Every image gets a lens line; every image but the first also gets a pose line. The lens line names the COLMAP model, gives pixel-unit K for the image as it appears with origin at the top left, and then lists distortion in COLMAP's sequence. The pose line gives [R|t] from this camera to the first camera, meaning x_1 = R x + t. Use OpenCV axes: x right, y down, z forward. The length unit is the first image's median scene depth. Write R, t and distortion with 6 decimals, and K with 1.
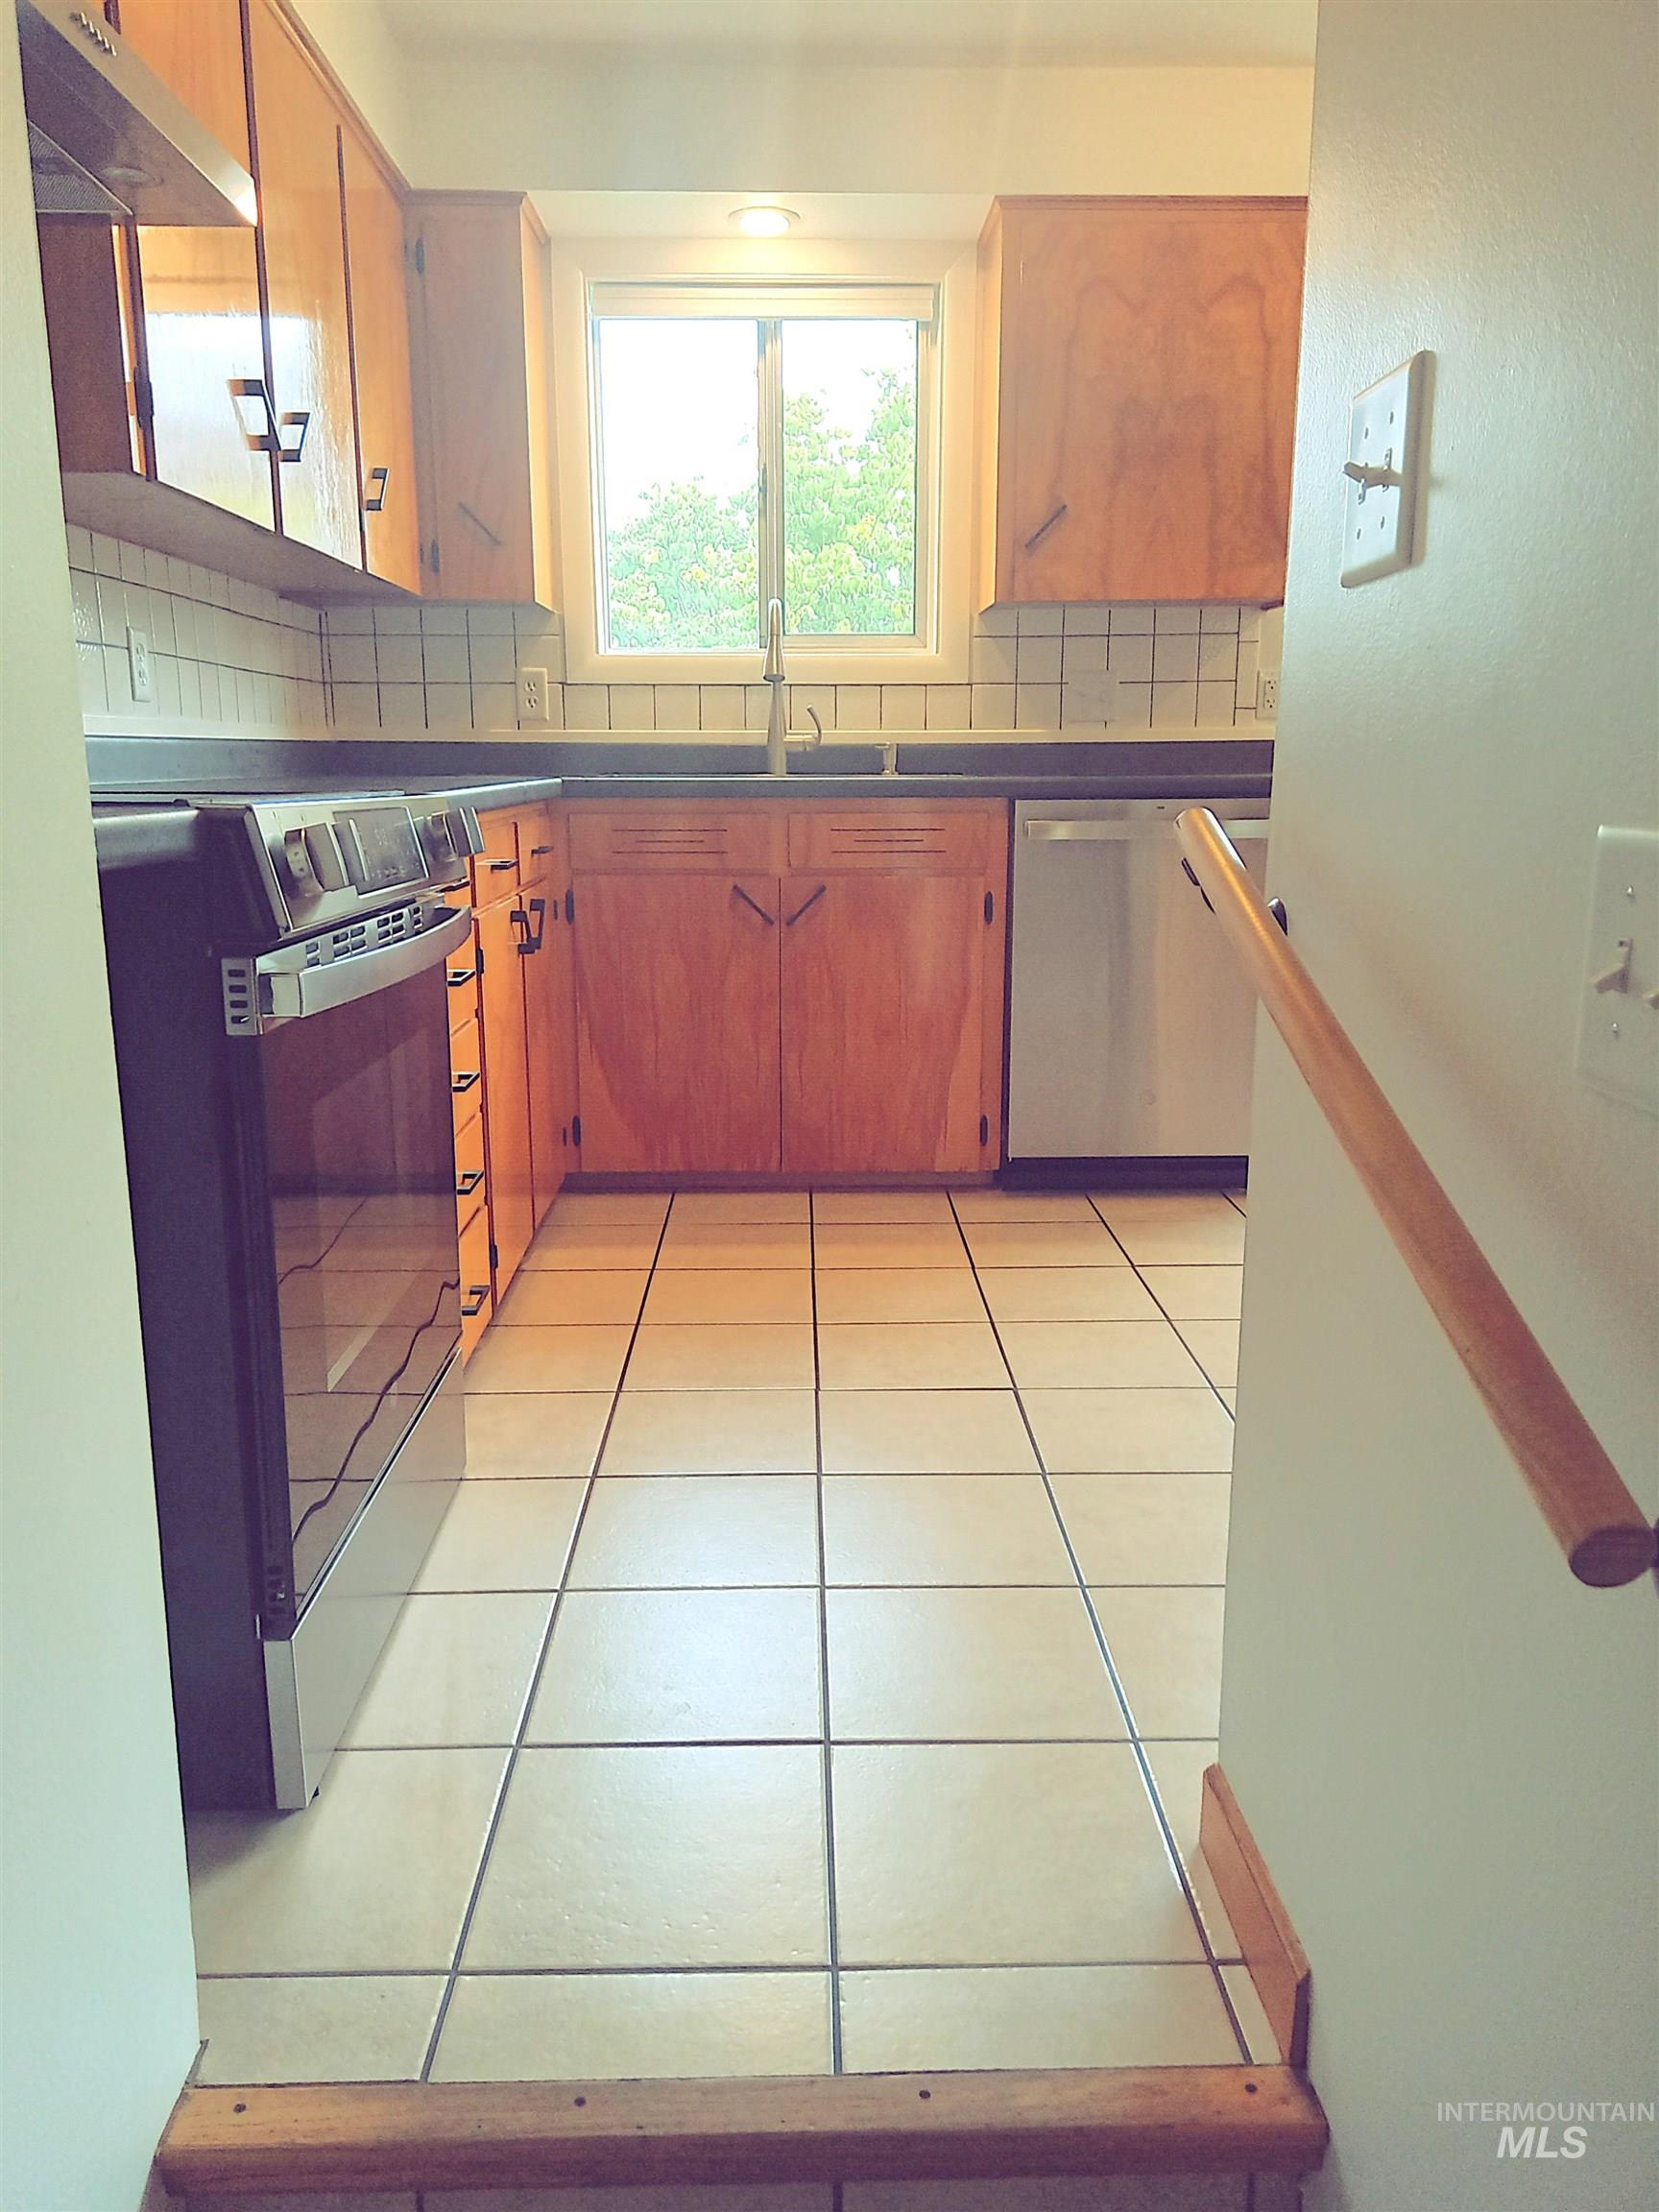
lens RADIAL K [[1621.5, 0, 827.9], [0, 1621.5, 1106.8], [0, 0, 1]] dist [0.014439, -0.007102]
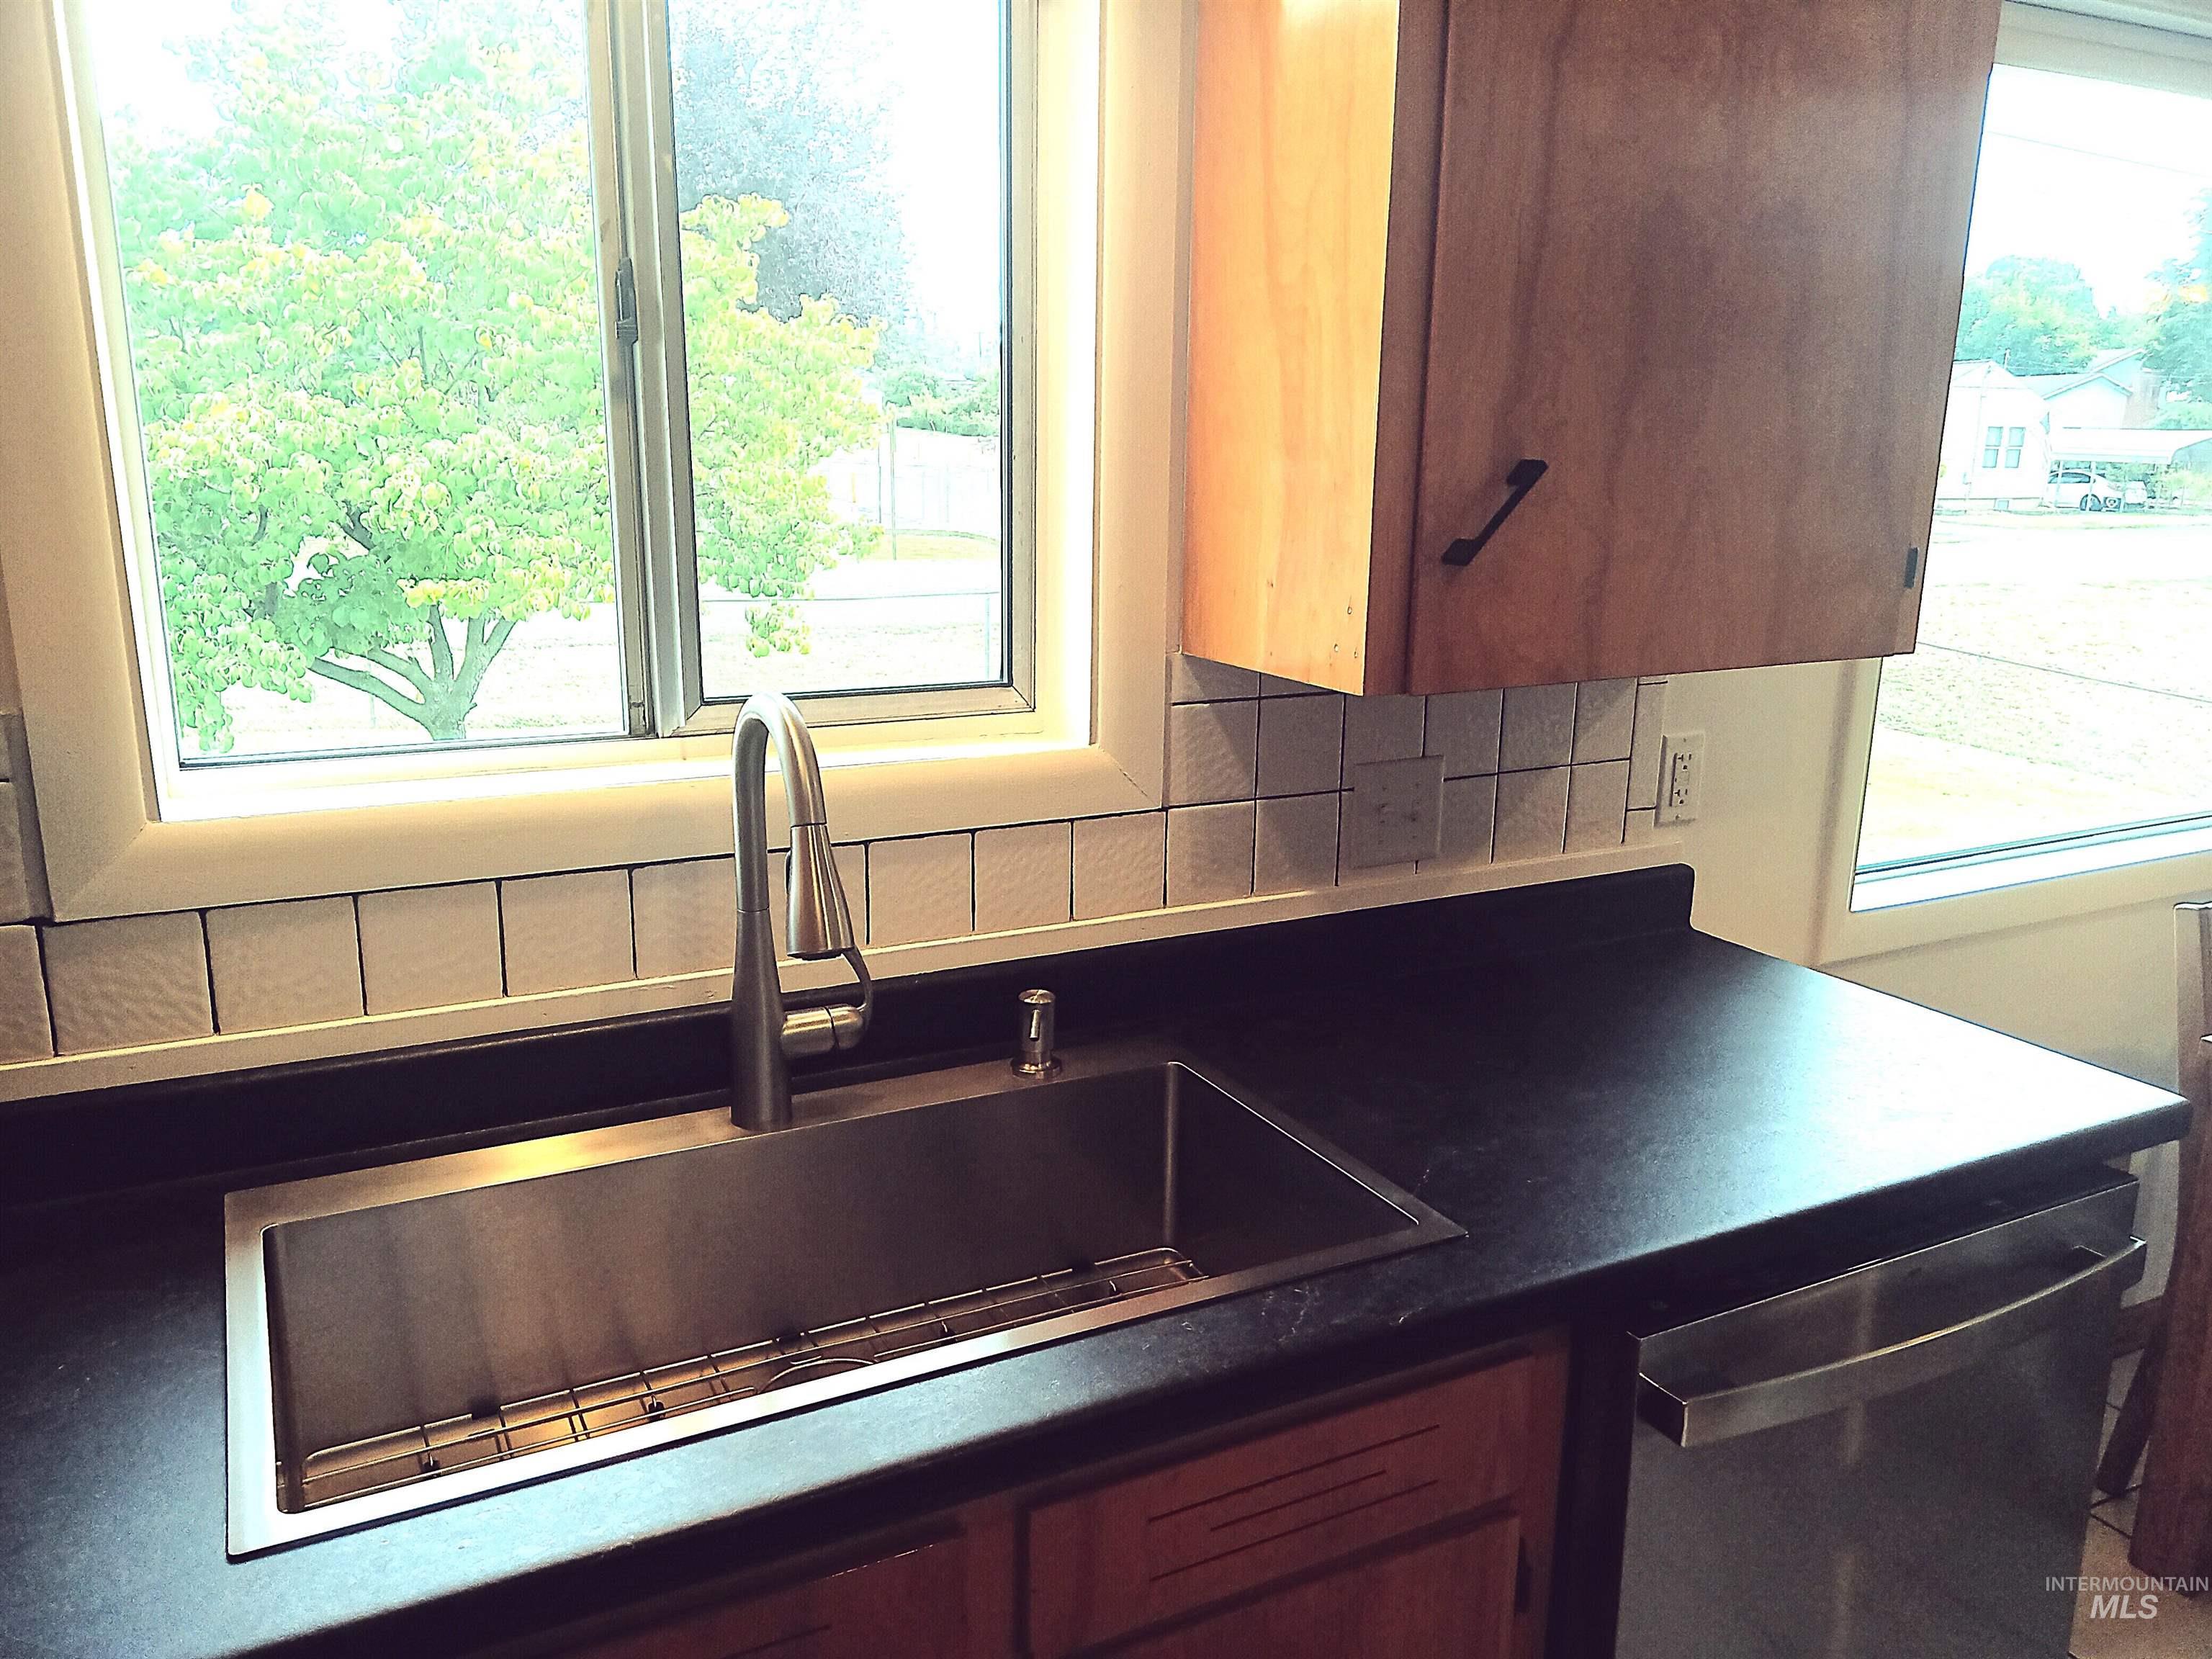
lens RADIAL K [[1621.5, 0, 1106.3], [0, 1621.5, 827.2], [0, 0, 1]] dist [0.014439, -0.007102]
pose [[0.894574, -0.091502, 0.437452, -0.113696], [0.078342, 0.995767, 0.048078, -0.276716], [-0.439999, -0.008739, 0.897956, 0.619731]]
